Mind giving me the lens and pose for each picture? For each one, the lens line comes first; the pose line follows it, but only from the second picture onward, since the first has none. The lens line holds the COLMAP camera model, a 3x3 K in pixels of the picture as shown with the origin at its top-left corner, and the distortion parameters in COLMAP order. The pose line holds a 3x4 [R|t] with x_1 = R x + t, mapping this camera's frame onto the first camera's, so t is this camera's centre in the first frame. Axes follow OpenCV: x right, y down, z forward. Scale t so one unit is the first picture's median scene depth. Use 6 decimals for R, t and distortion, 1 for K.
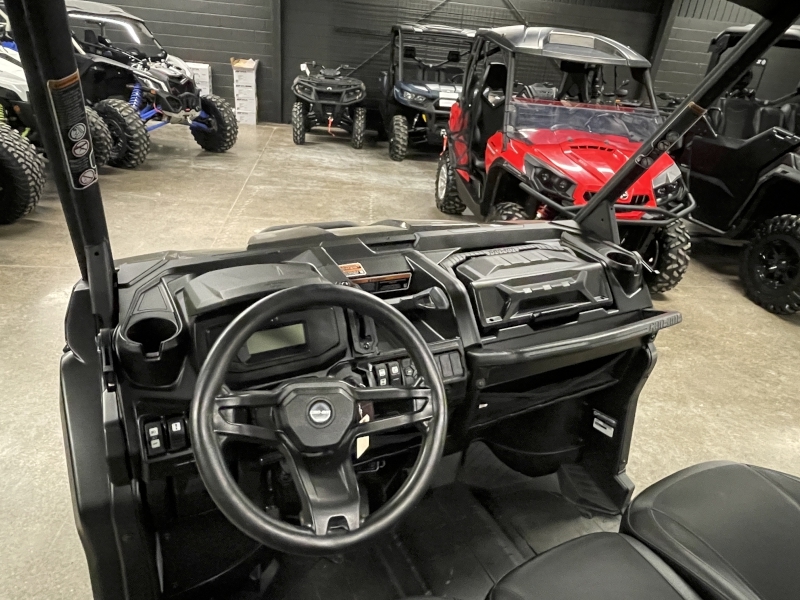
lens RADIAL K [[516.3, 0, 395.9], [0, 516.3, 298.5], [0, 0, 1]] dist [-0.000375, -0.001241]
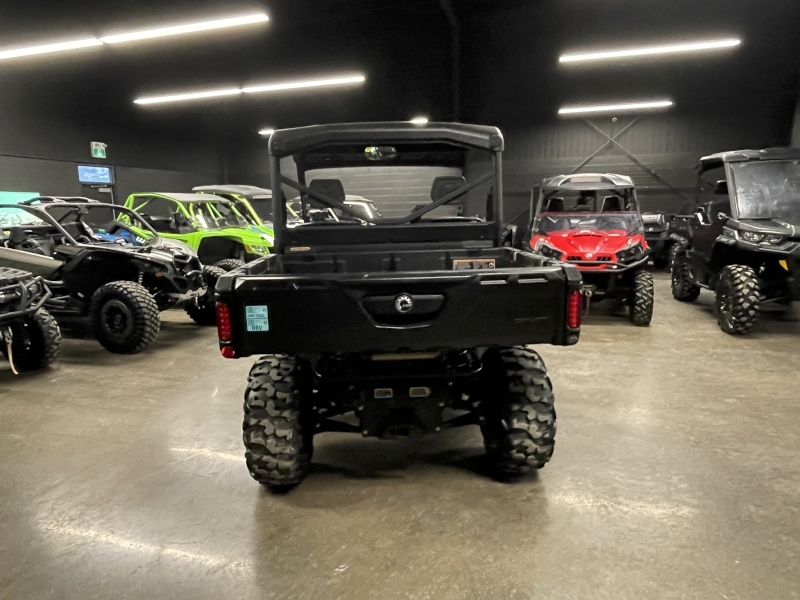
lens RADIAL K [[516.3, 0, 395.9], [0, 516.3, 298.5], [0, 0, 1]] dist [-0.000375, -0.001241]
pose [[0.905567, -0.033658, -0.422866, 0.272849], [-0.093585, 0.956435, -0.276538, 0.219662], [0.413752, 0.289997, 0.862966, -0.328672]]
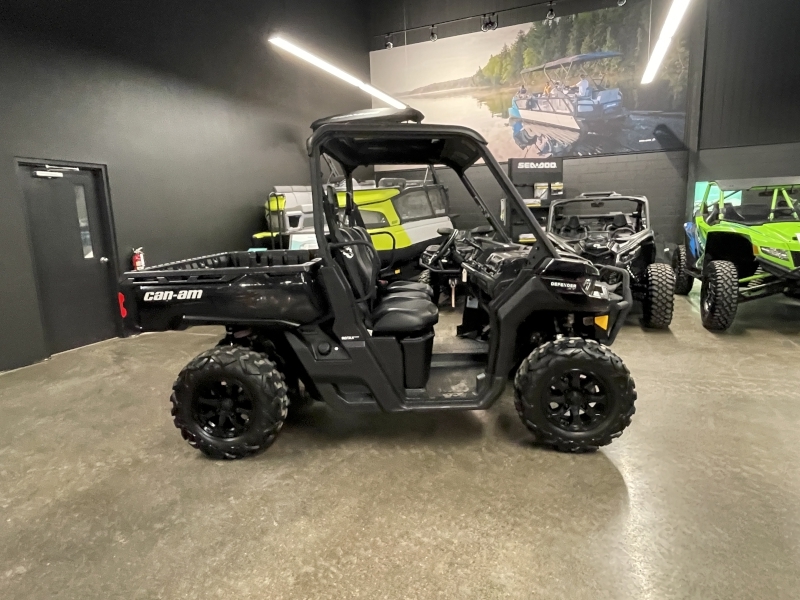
lens RADIAL K [[463.9, 0, 396.4], [0, 463.9, 299.5], [0, 0, 1]] dist [-0.002321, -0.000888]
pose [[-0.483860, 0.087614, -0.870749, 0.449411], [-0.392189, 0.867763, 0.305246, -0.064344], [0.782348, 0.489194, -0.385515, 0.279458]]
